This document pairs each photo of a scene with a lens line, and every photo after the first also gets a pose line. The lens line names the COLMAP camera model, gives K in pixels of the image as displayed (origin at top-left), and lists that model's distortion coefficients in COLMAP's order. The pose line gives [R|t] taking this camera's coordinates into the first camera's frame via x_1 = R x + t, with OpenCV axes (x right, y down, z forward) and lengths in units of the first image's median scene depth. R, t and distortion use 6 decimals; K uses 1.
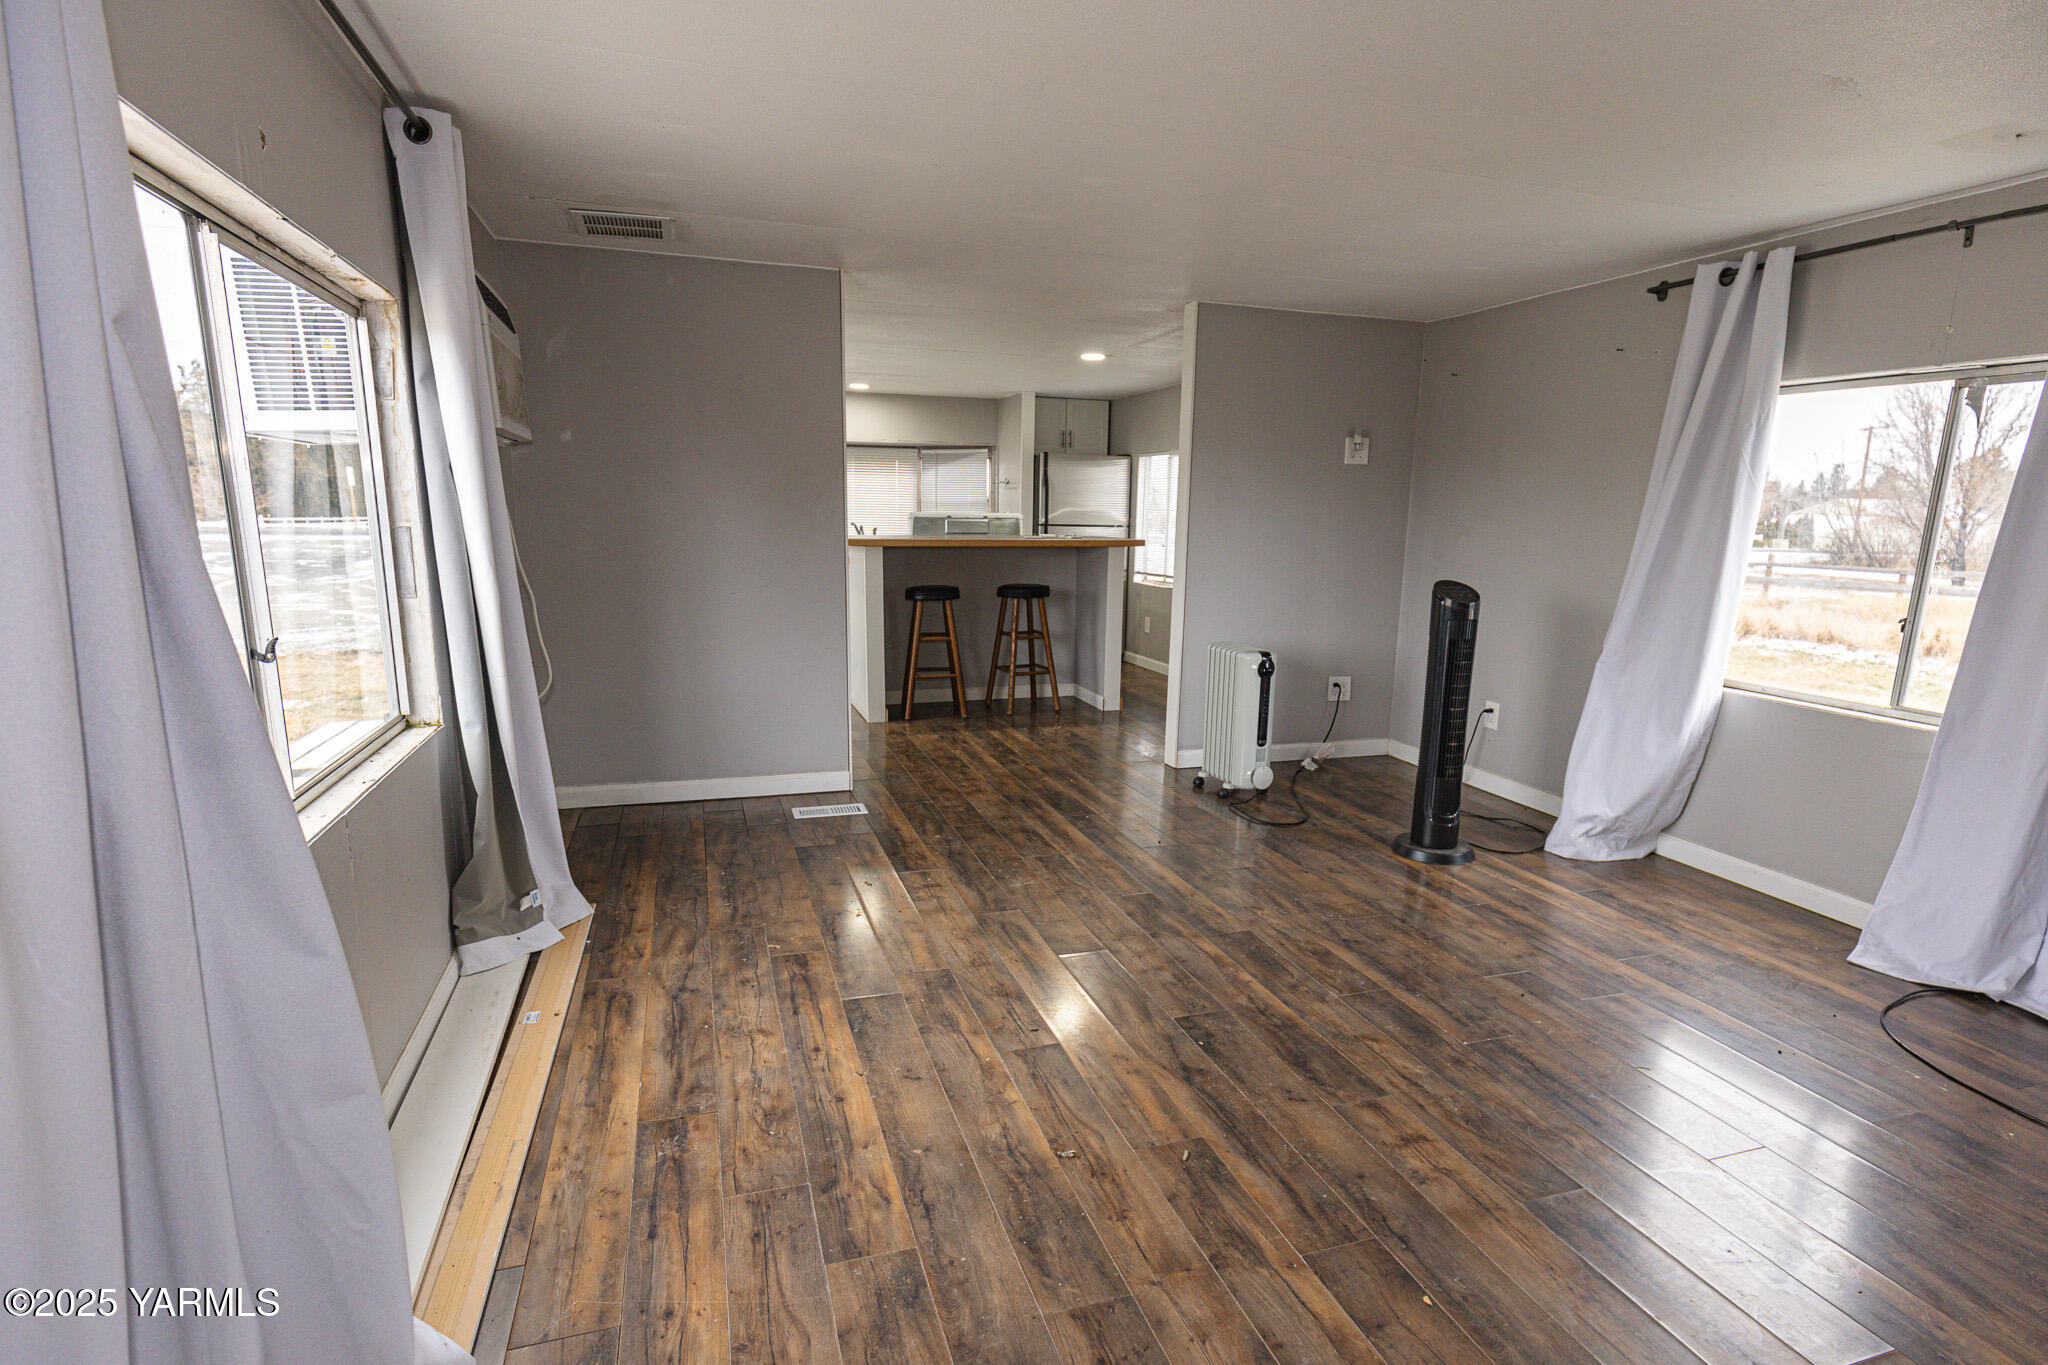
lens RADIAL K [[968.1, 0, 1045.9], [0, 968.1, 723.1], [0, 0, 1]] dist [0.011342, -0.001121]
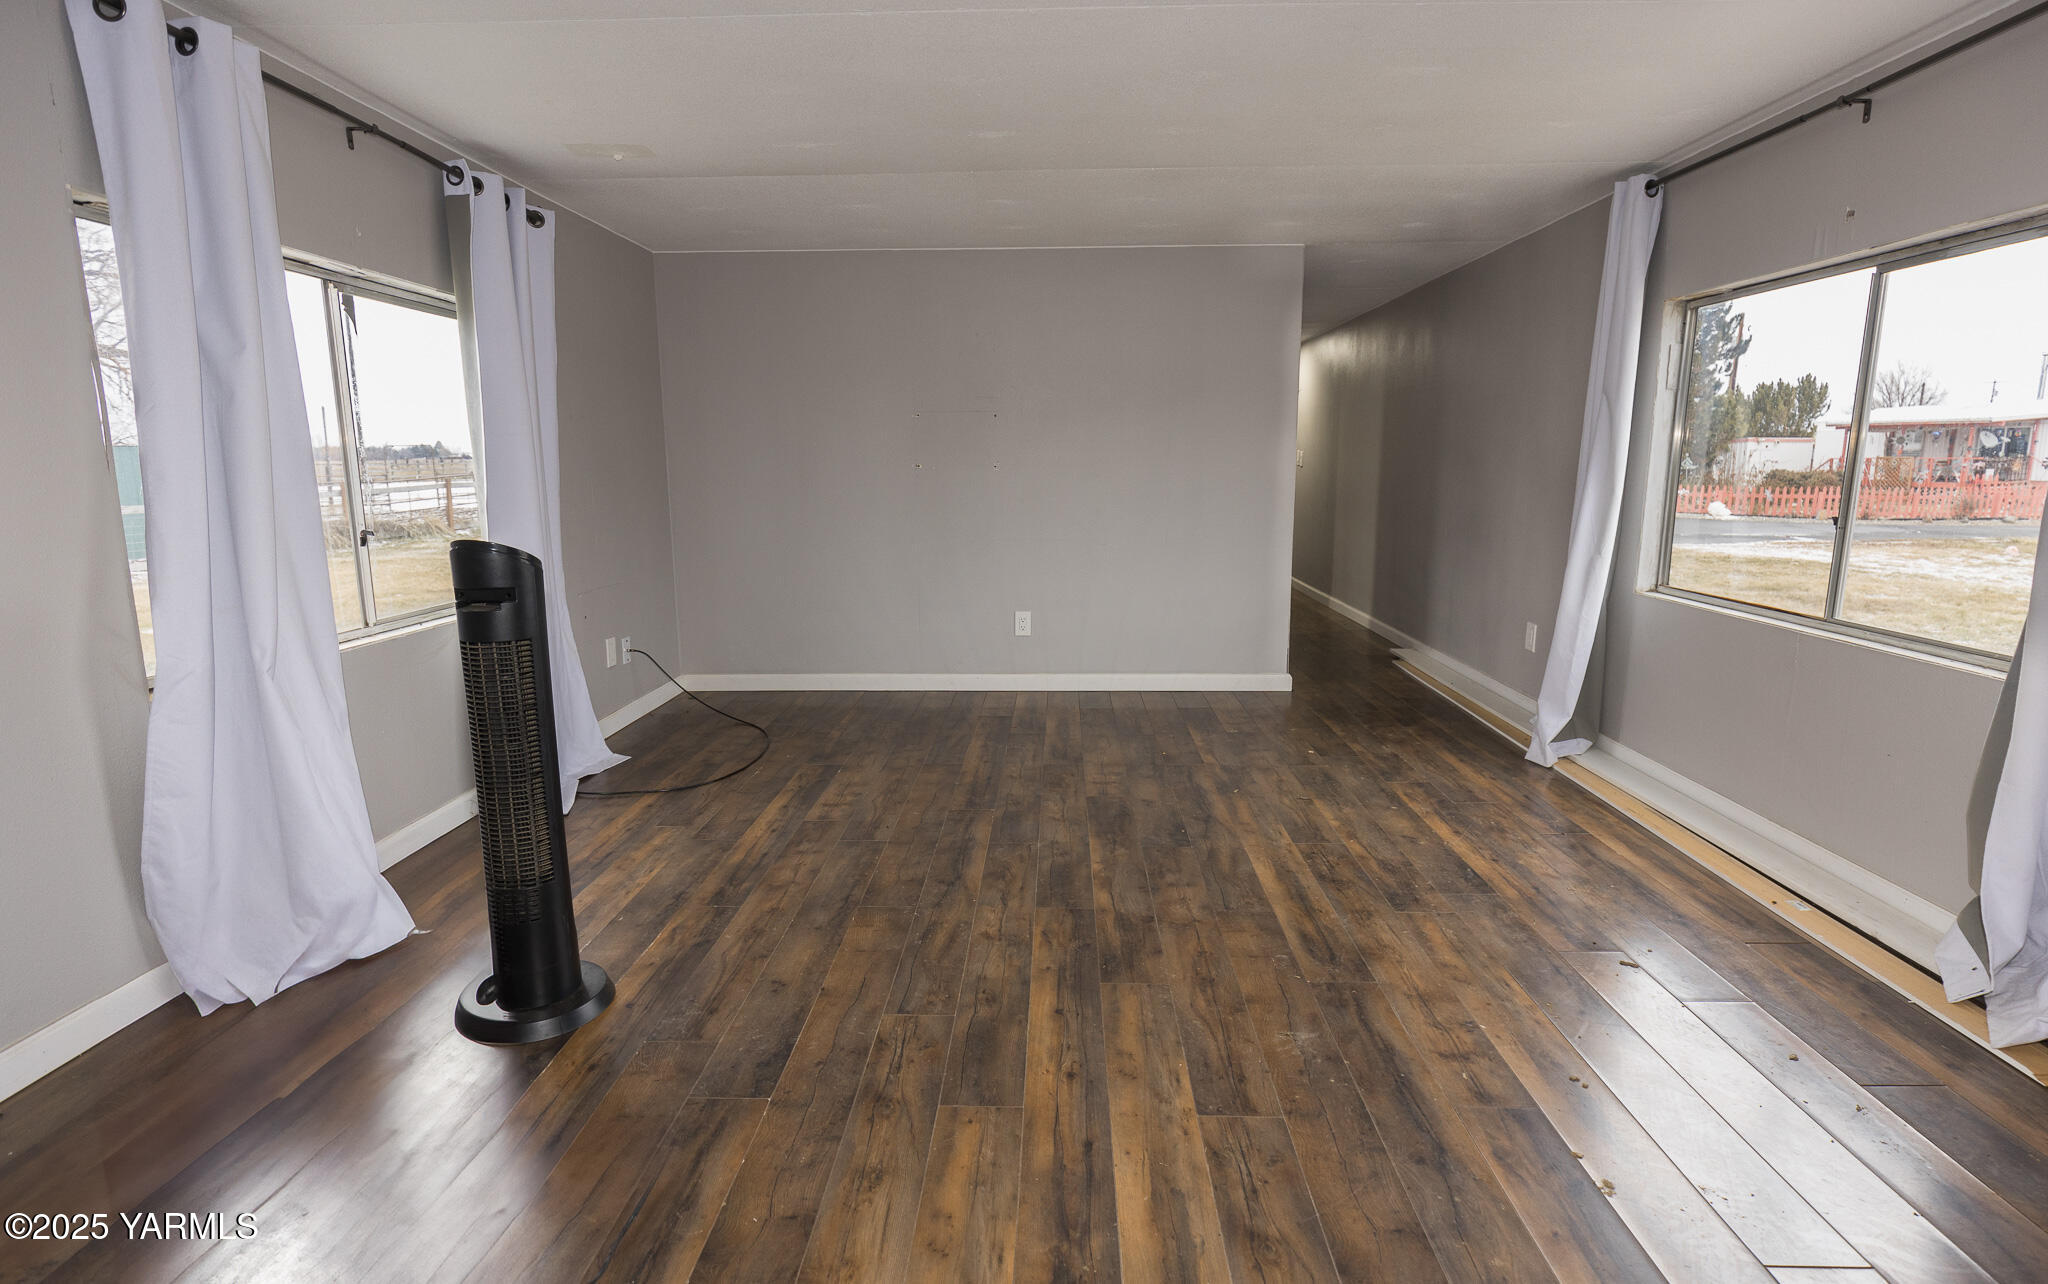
lens RADIAL K [[1047.2, 0, 1026.1], [0, 1047.2, 649.5], [0, 0, 1]] dist [-0.005282, -0.000990]
pose [[-0.939612, -0.075325, 0.333851, -0.070754], [0.060805, 0.923219, 0.379432, -0.332442], [-0.336798, 0.376819, -0.862887, 1.628568]]
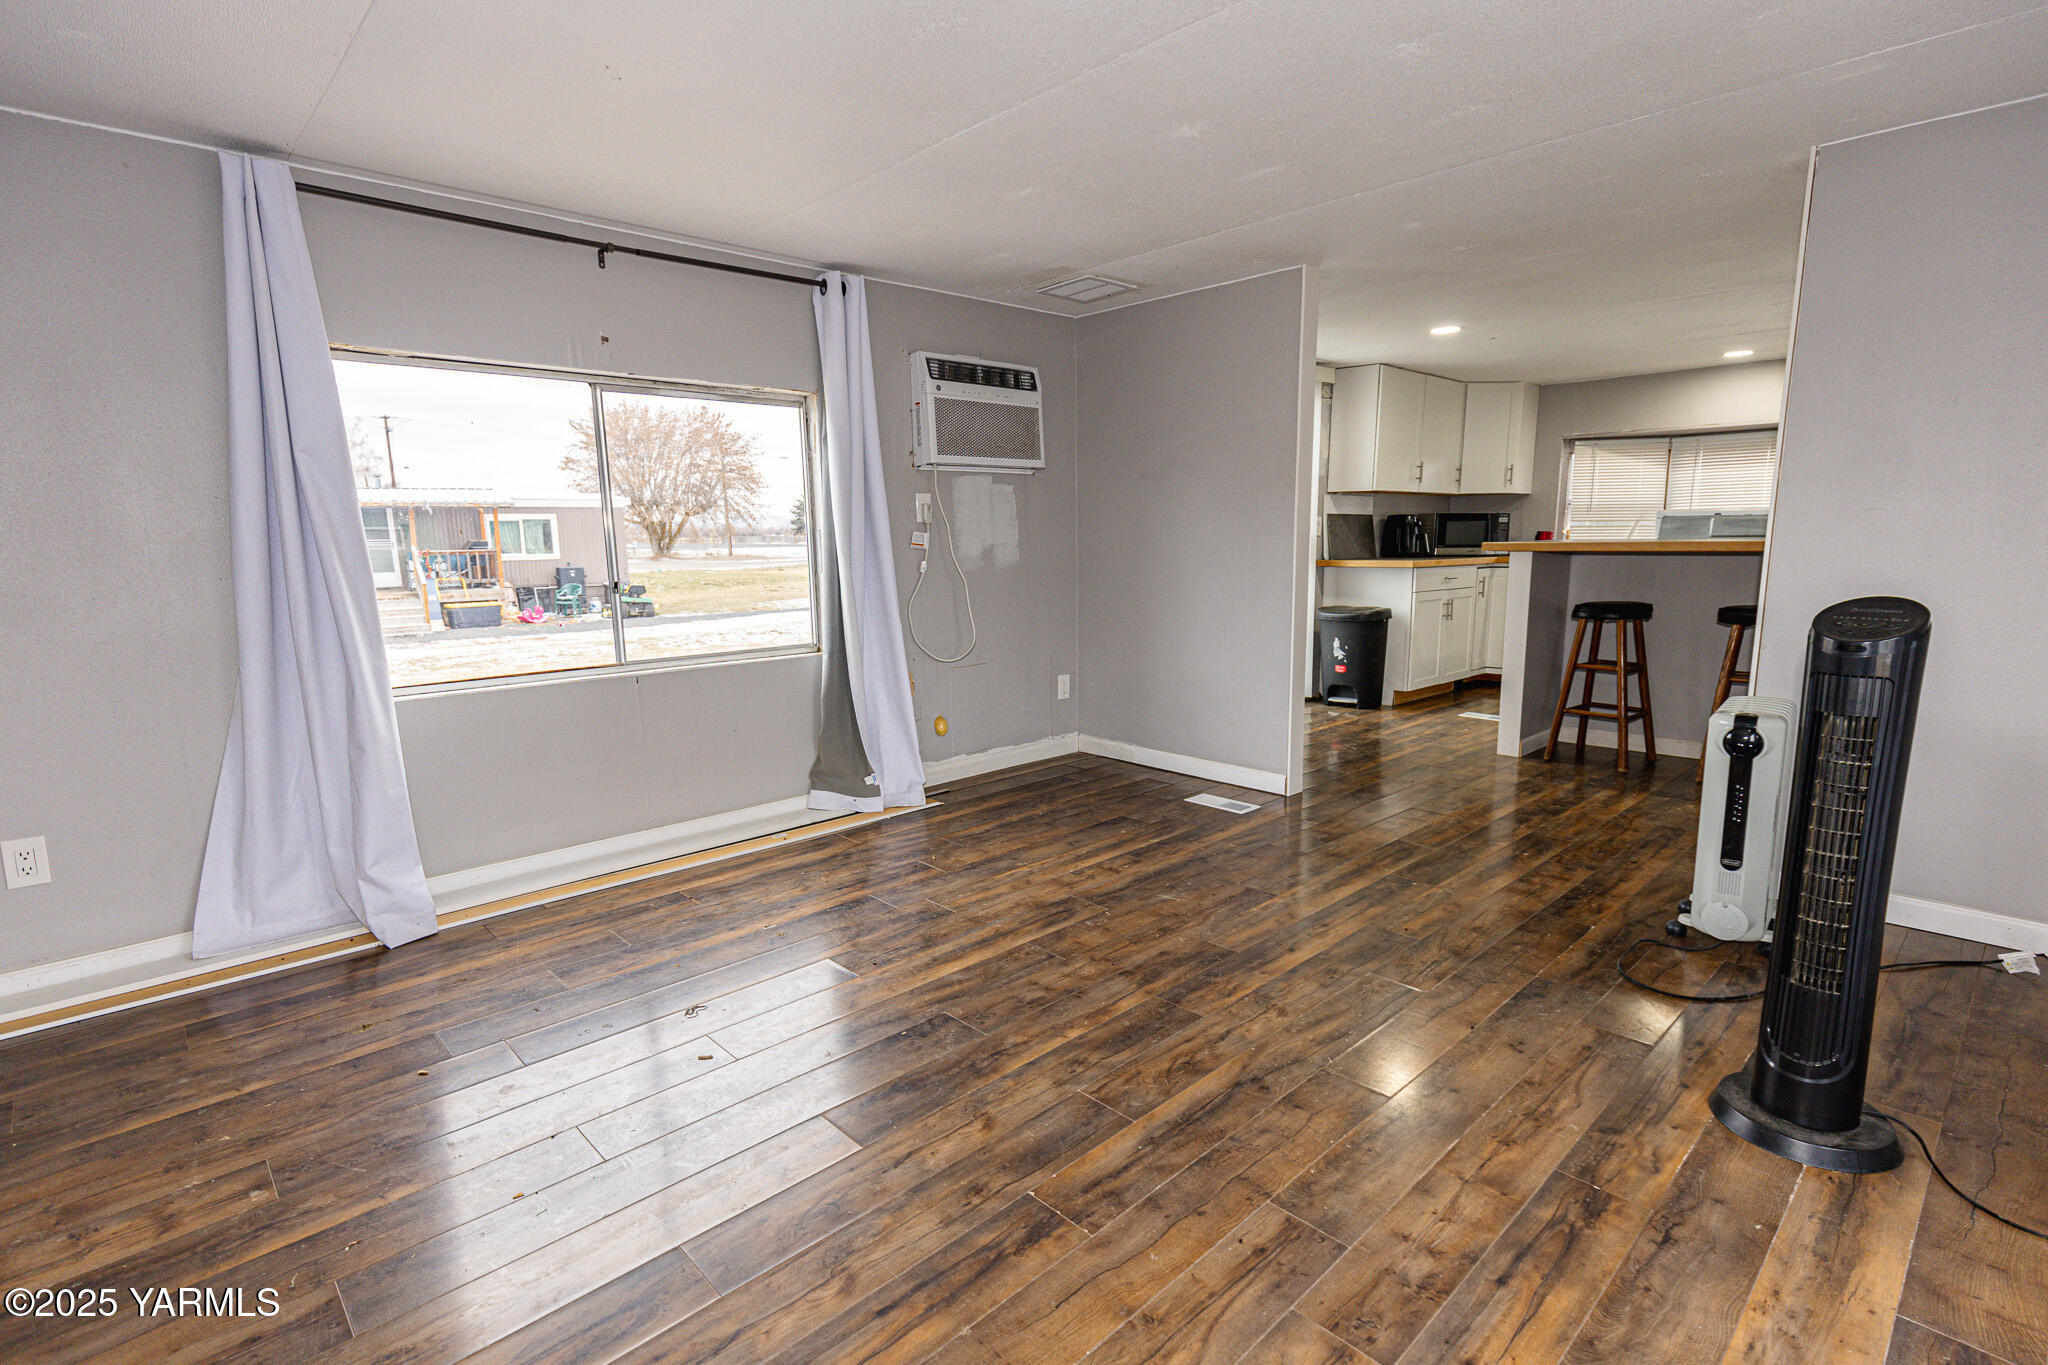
lens RADIAL K [[968.1, 0, 1046.9], [0, 968.1, 700.0], [0, 0, 1]] dist [0.011342, -0.001121]
pose [[0.454949, 0.131490, -0.880756, 0.769104], [-0.169665, 0.983721, 0.059222, -0.060873], [0.874205, 0.122491, 0.469852, 0.461846]]
